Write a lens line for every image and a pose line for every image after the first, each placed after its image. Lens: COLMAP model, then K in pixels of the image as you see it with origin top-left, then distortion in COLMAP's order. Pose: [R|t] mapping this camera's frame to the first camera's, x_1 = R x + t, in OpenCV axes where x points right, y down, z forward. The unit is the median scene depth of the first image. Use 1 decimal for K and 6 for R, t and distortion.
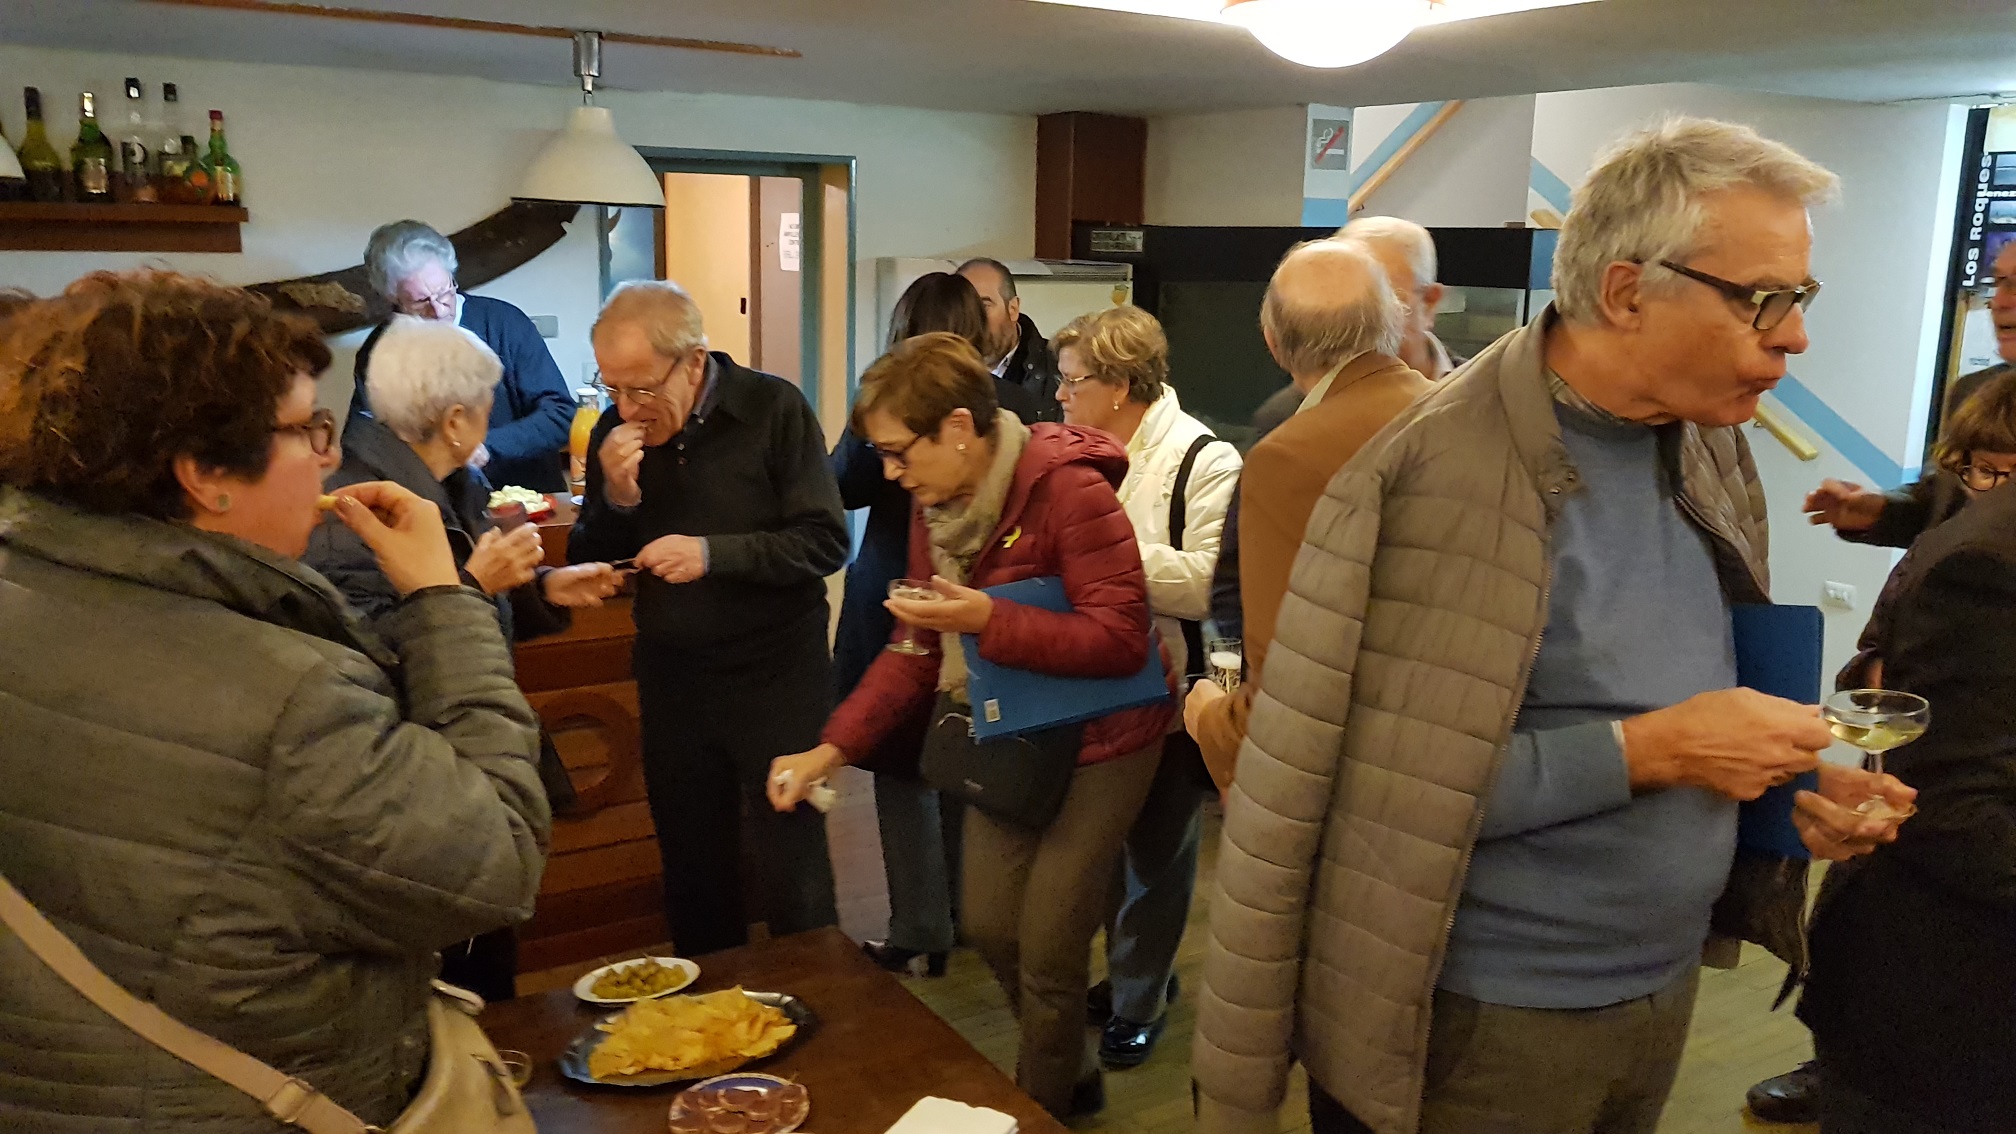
lens RADIAL K [[1572.7, 0, 987.3], [0, 1572.7, 572.4], [0, 0, 1]] dist [-0.011561, -0.002542]
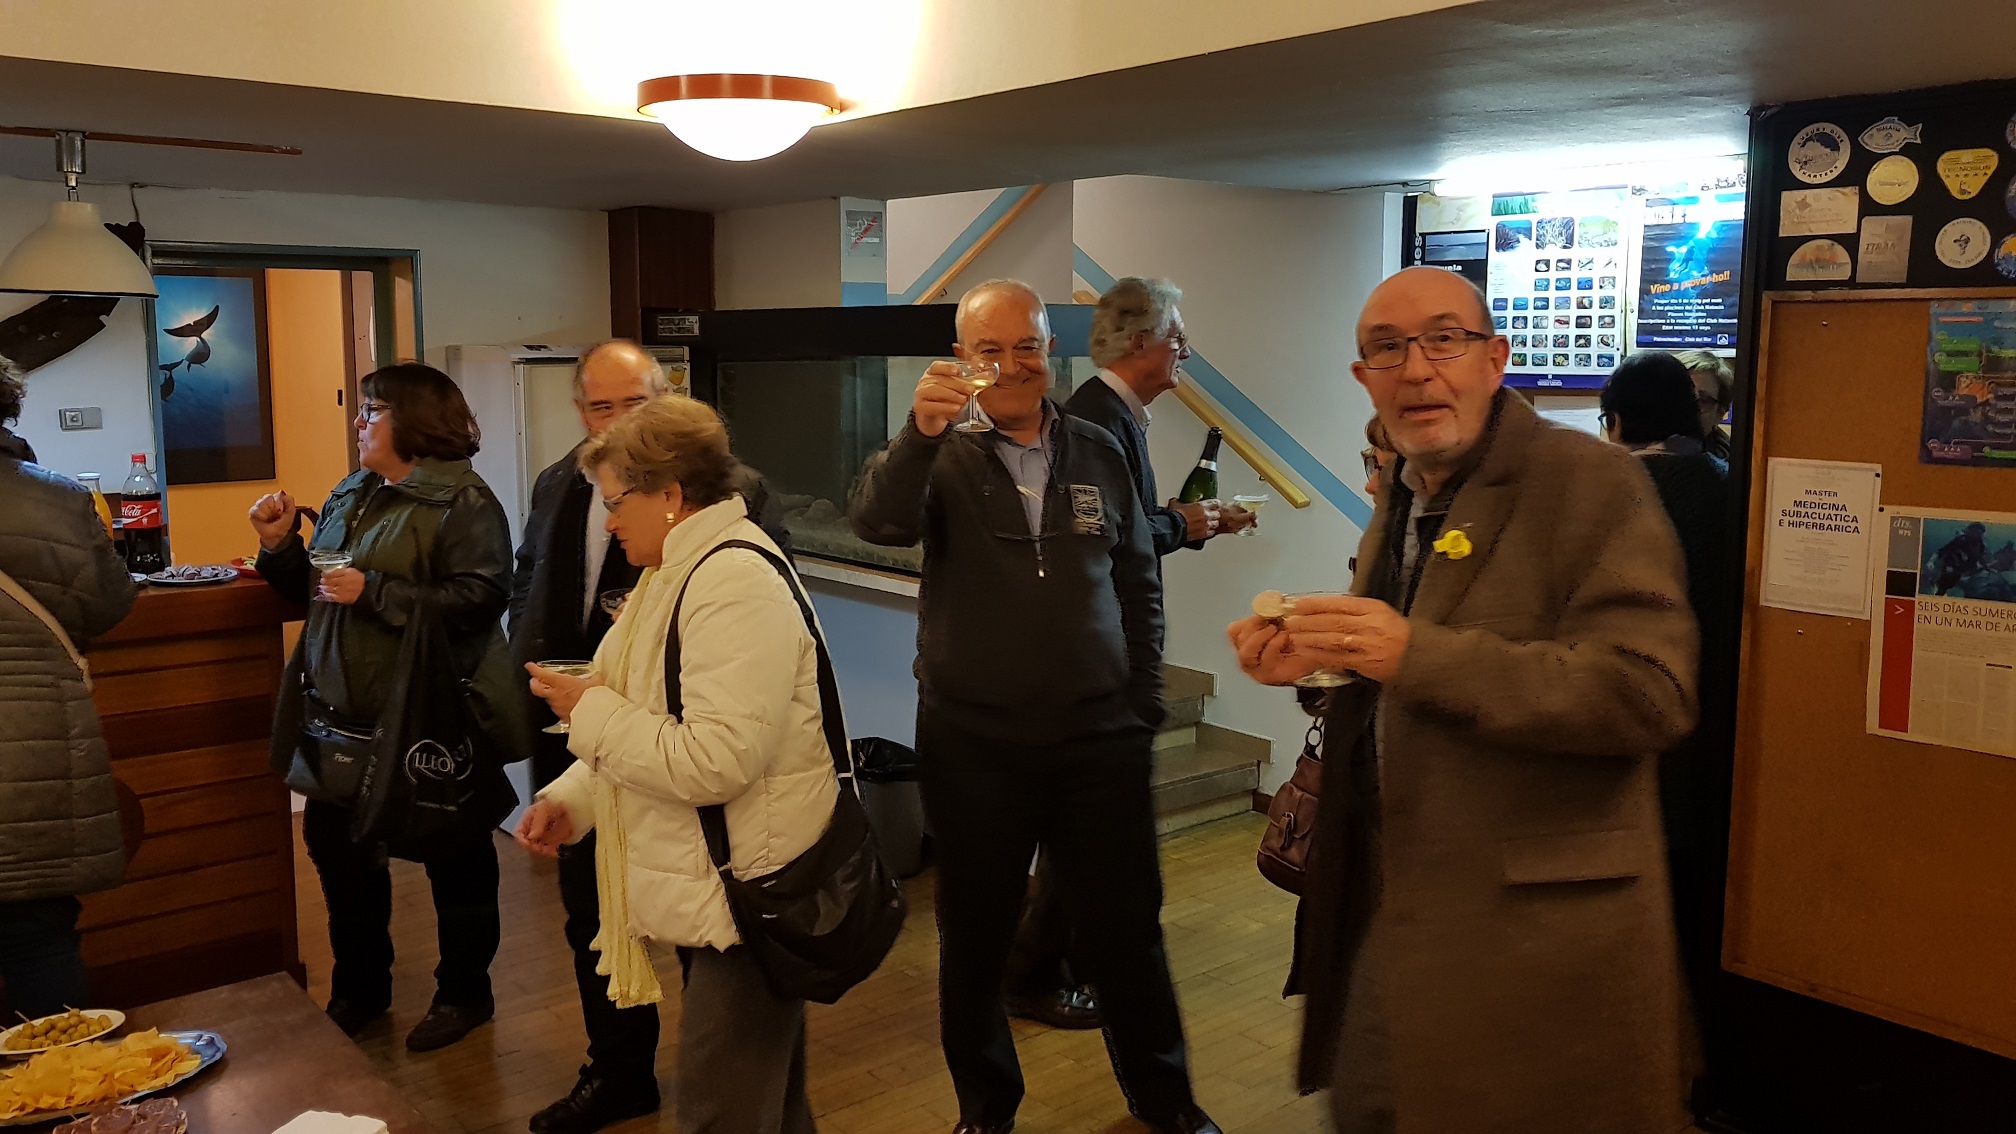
lens RADIAL K [[1572.7, 0, 987.3], [0, 1572.7, 572.4], [0, 0, 1]] dist [-0.011561, -0.002542]
pose [[0.988894, -0.038905, 0.143439, 0.152861], [0.047377, 0.997299, -0.056128, 0.028126], [-0.140868, 0.062300, 0.988066, -0.074850]]
